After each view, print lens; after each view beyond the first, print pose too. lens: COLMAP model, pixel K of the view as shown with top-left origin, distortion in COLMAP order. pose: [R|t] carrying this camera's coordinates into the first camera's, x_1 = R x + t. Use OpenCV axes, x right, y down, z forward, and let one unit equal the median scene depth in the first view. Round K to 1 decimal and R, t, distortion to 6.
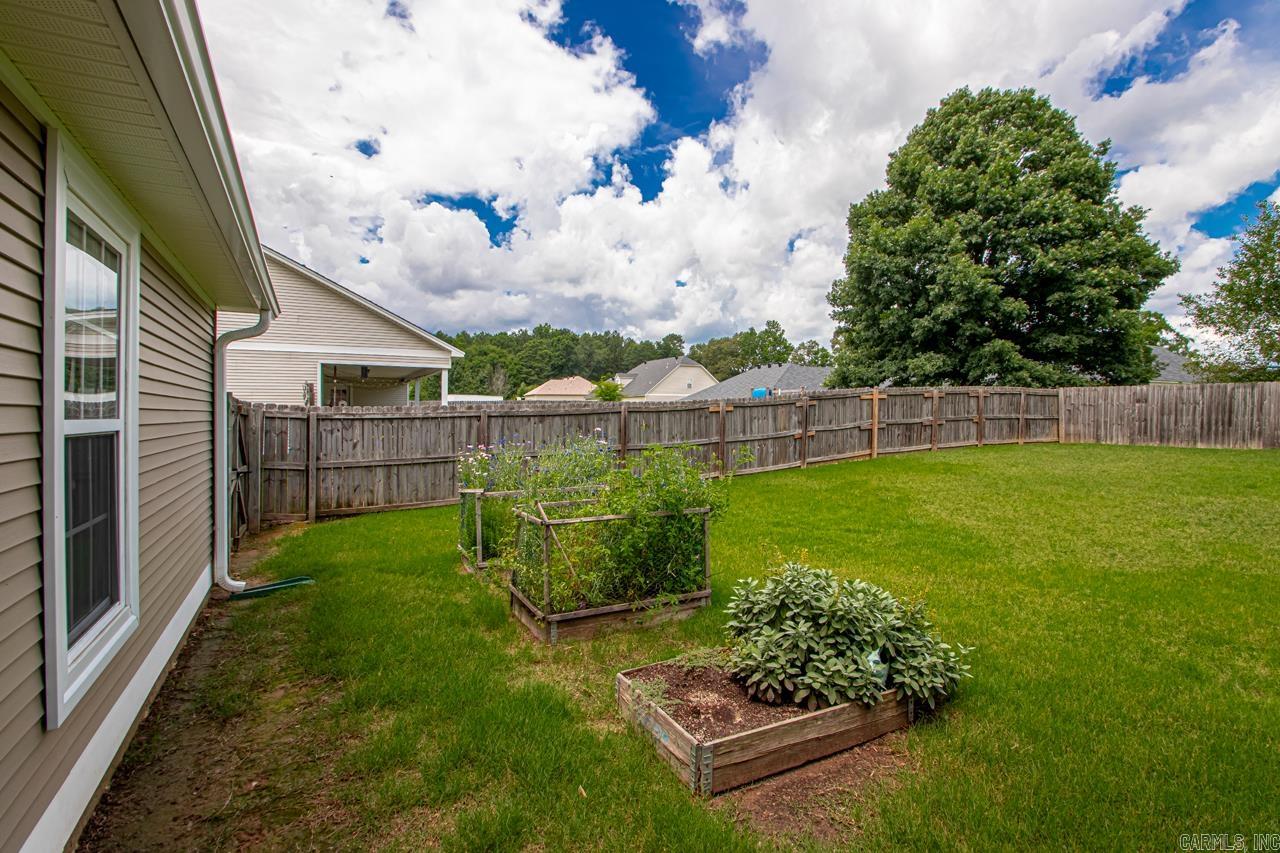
lens RADIAL K [[596.8, 0, 672.6], [0, 596.8, 424.9], [0, 0, 1]] dist [0.029771, -0.029208]
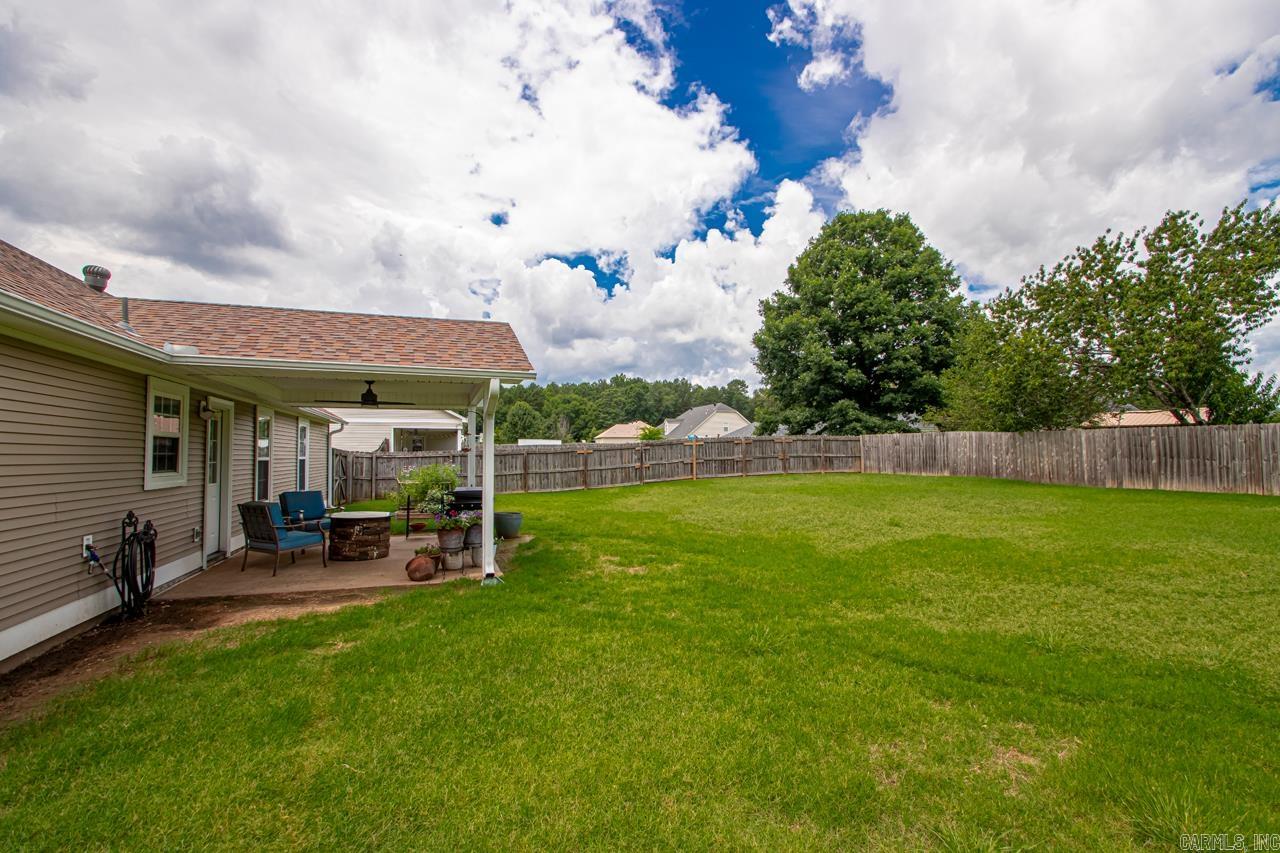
lens RADIAL K [[603.3, 0, 664.2], [0, 603.3, 415.8], [0, 0, 1]] dist [-0.003036, -0.013597]
pose [[0.980057, -0.014809, -0.198165, 0.324223], [-0.001144, 0.996782, -0.080147, 0.006240], [0.198714, 0.078776, 0.976886, -0.355056]]
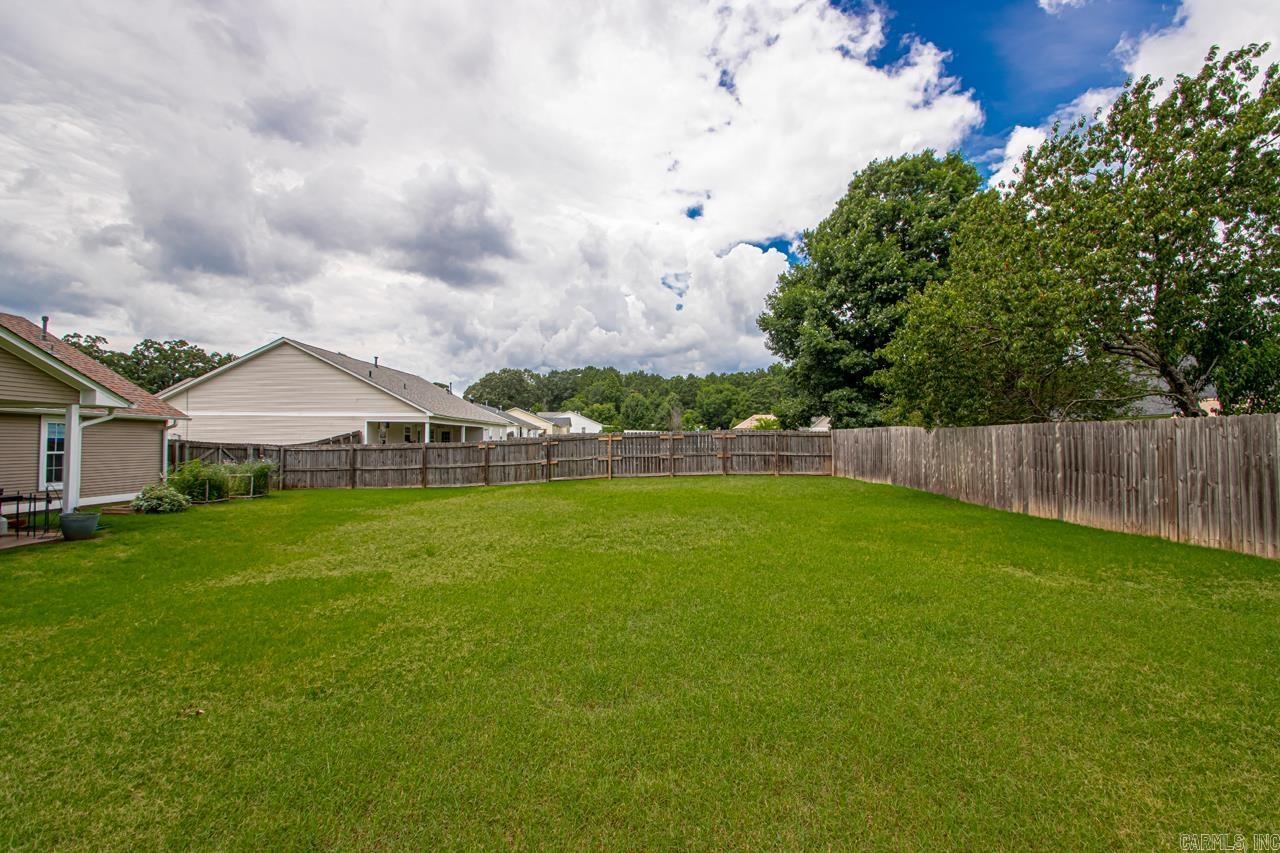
lens RADIAL K [[613.0, 0, 677.9], [0, 613.0, 420.9], [0, 0, 1]] dist [0.008227, 0.000310]
pose [[0.867731, -0.010687, -0.496919, 0.677749], [-0.018007, 0.998437, -0.052917, -0.006787], [0.496707, 0.054866, 0.866182, -0.136598]]
